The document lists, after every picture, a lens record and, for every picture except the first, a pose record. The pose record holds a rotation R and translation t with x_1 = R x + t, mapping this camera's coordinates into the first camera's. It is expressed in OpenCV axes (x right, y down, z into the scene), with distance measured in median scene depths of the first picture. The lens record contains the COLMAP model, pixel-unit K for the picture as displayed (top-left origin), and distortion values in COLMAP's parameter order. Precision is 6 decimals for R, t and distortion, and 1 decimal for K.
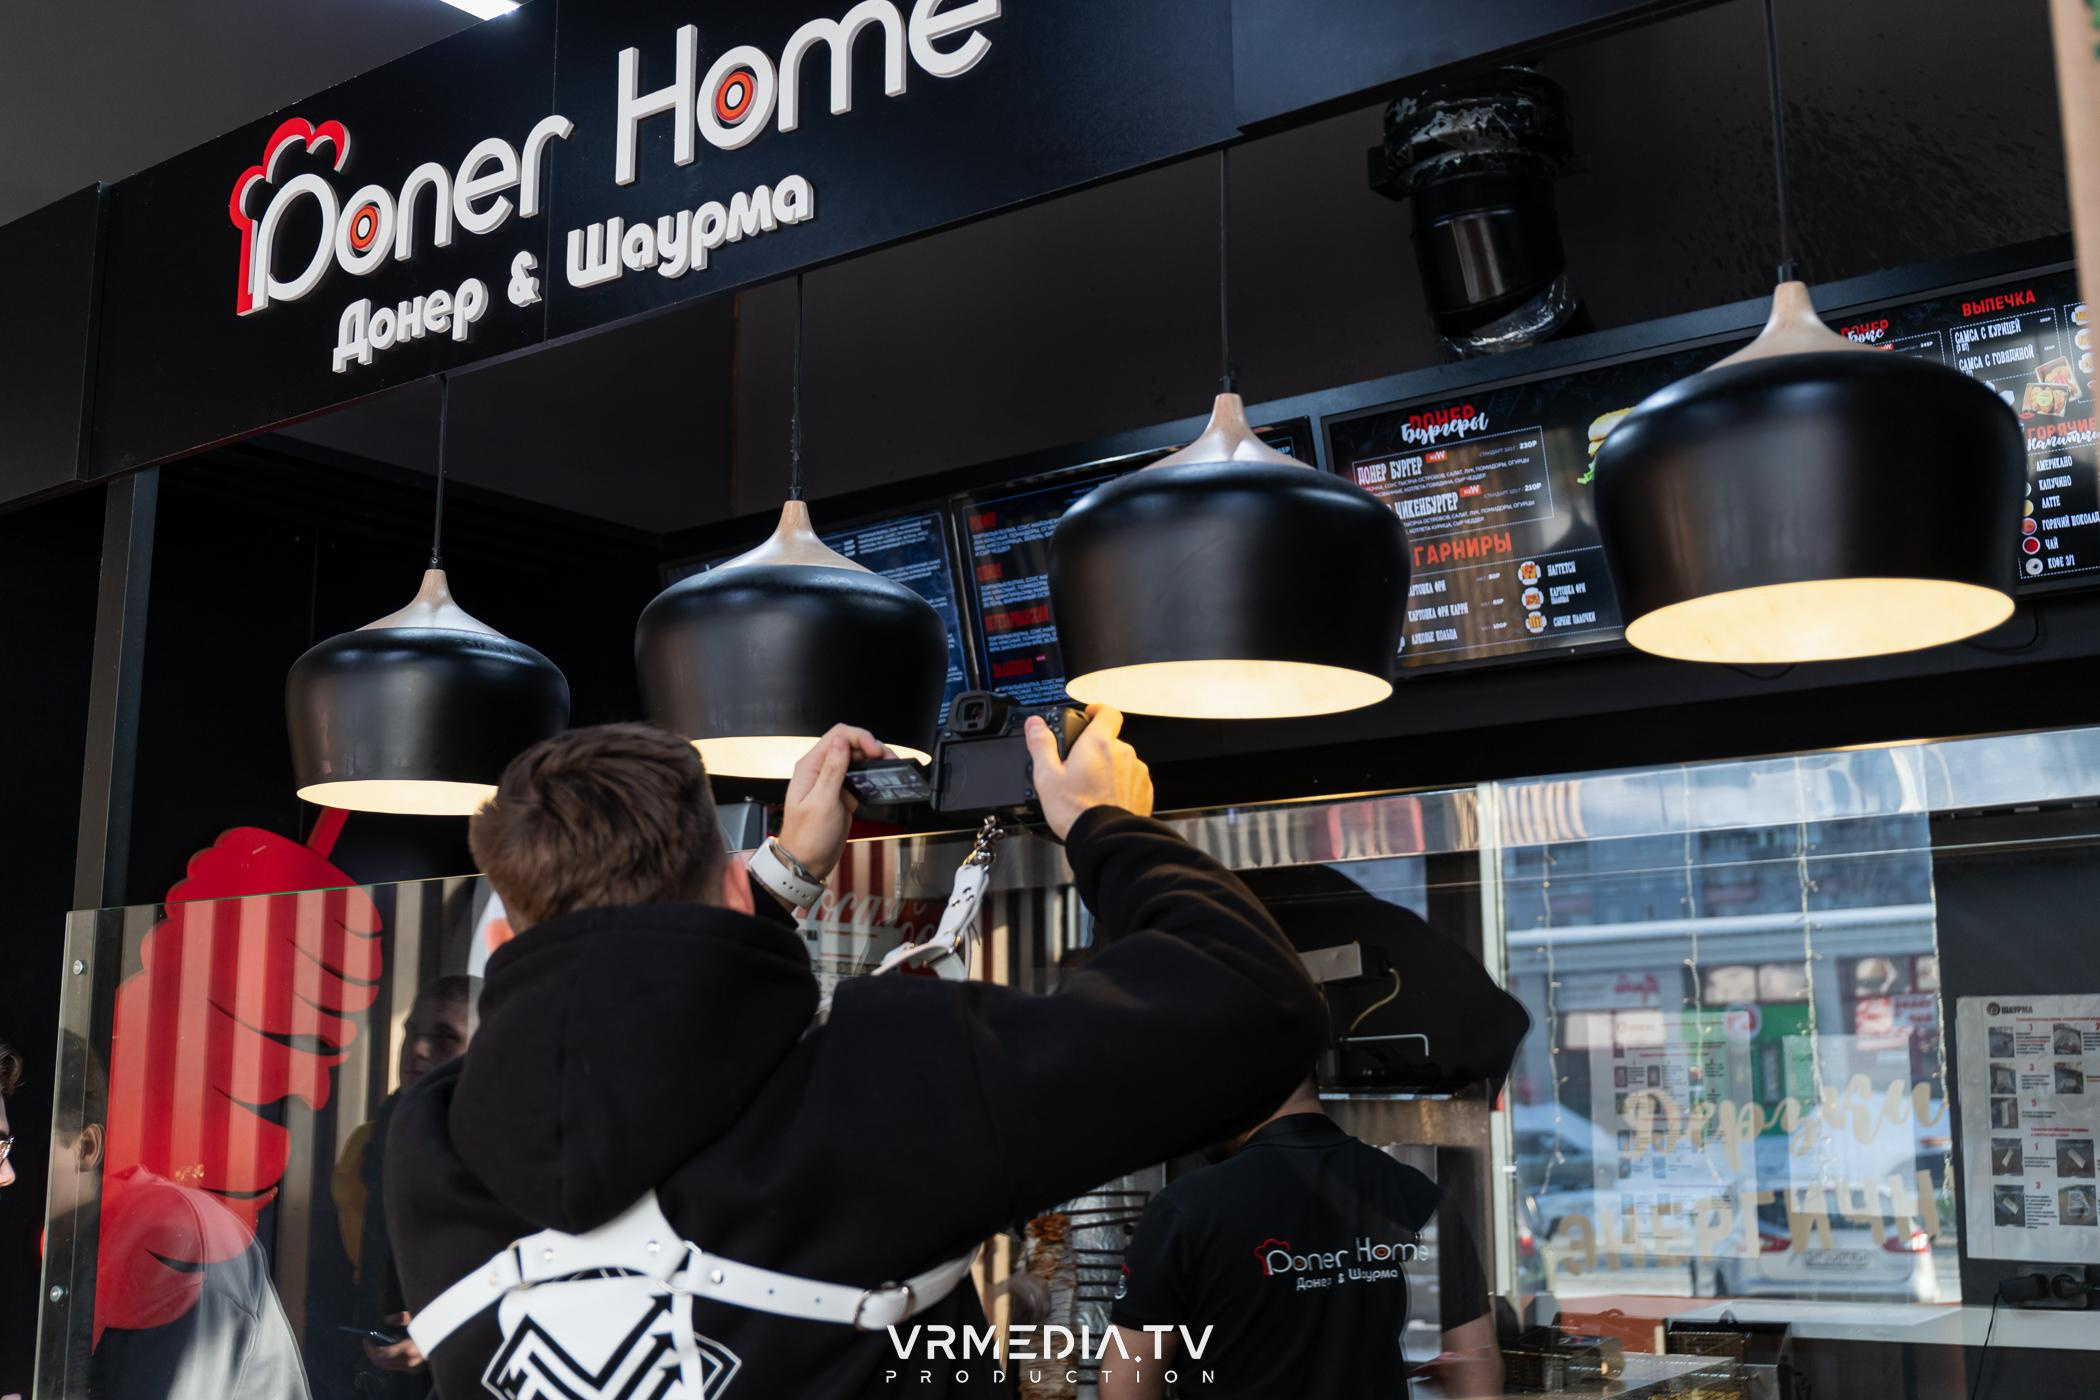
lens RADIAL K [[2284.4, 0, 1050.0], [0, 2284.4, 700.0], [0, 0, 1]] dist [-0.057010, 0.029696]
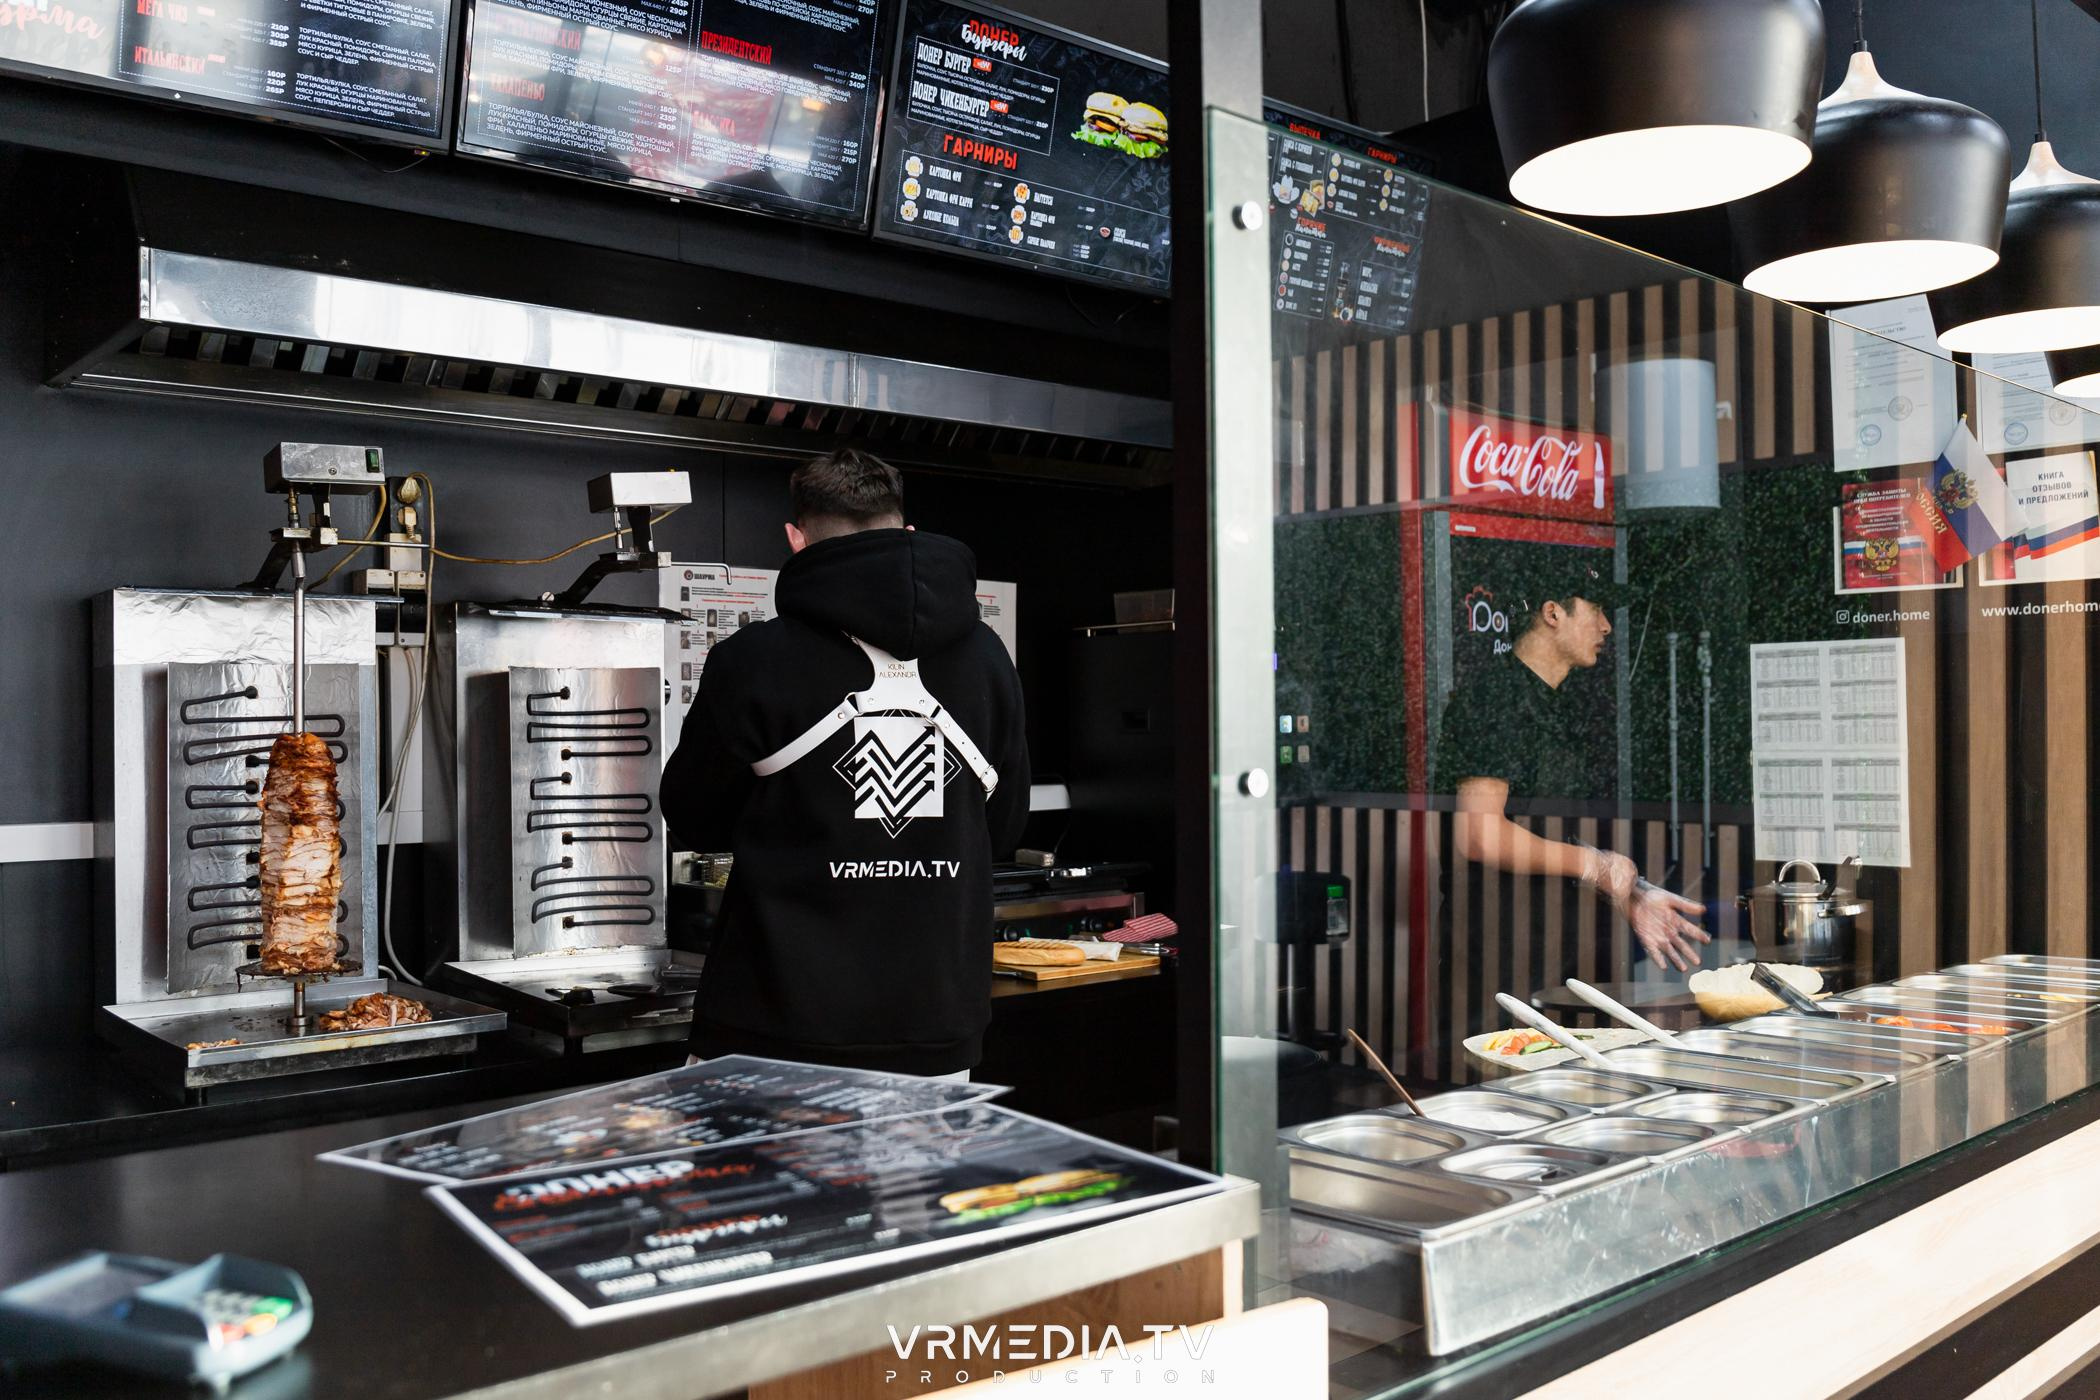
lens RADIAL K [[1759.6, 0, 1050.0], [0, 1759.6, 700.0], [0, 0, 1]] dist [-0.033266, 0.013326]
pose [[0.224317, 0.017368, 0.974361, -0.960344], [-0.168450, 0.985482, 0.021214, 0.260804], [-0.959847, -0.168890, 0.223986, 1.021347]]
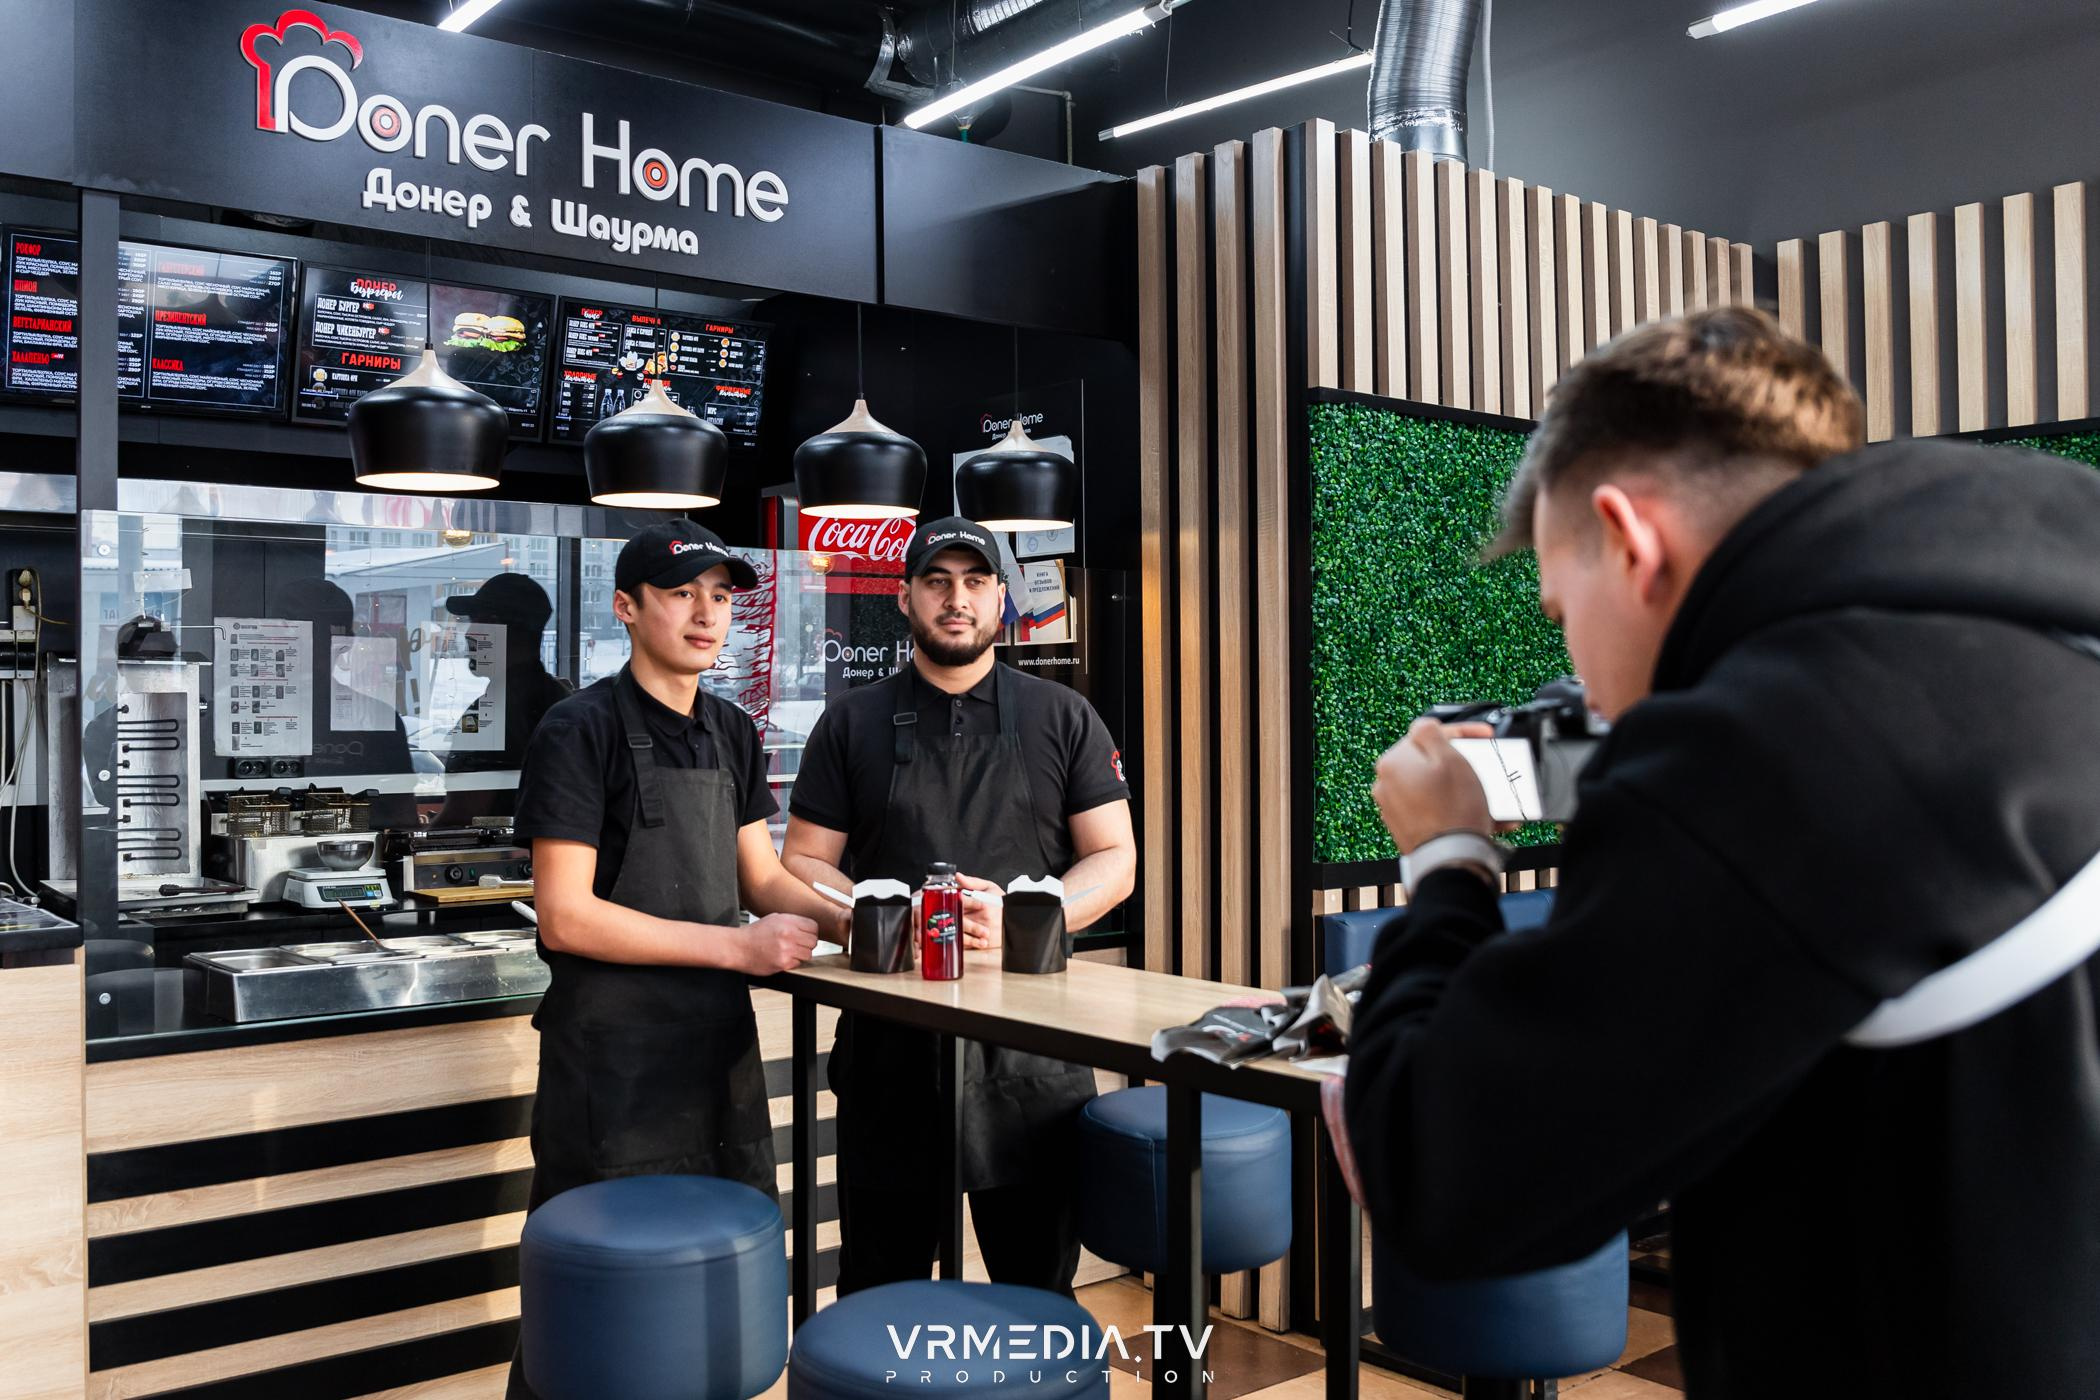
lens RADIAL K [[1827.4, 0, 909.7], [0, 1827.4, 706.2], [0, 0, 1]] dist [-0.023396, -0.006875]
pose [[0.295701, 0.001490, 0.955279, -1.503599], [-0.171209, 0.983890, 0.051462, 0.077114], [-0.939813, -0.178770, 0.291192, 0.197669]]
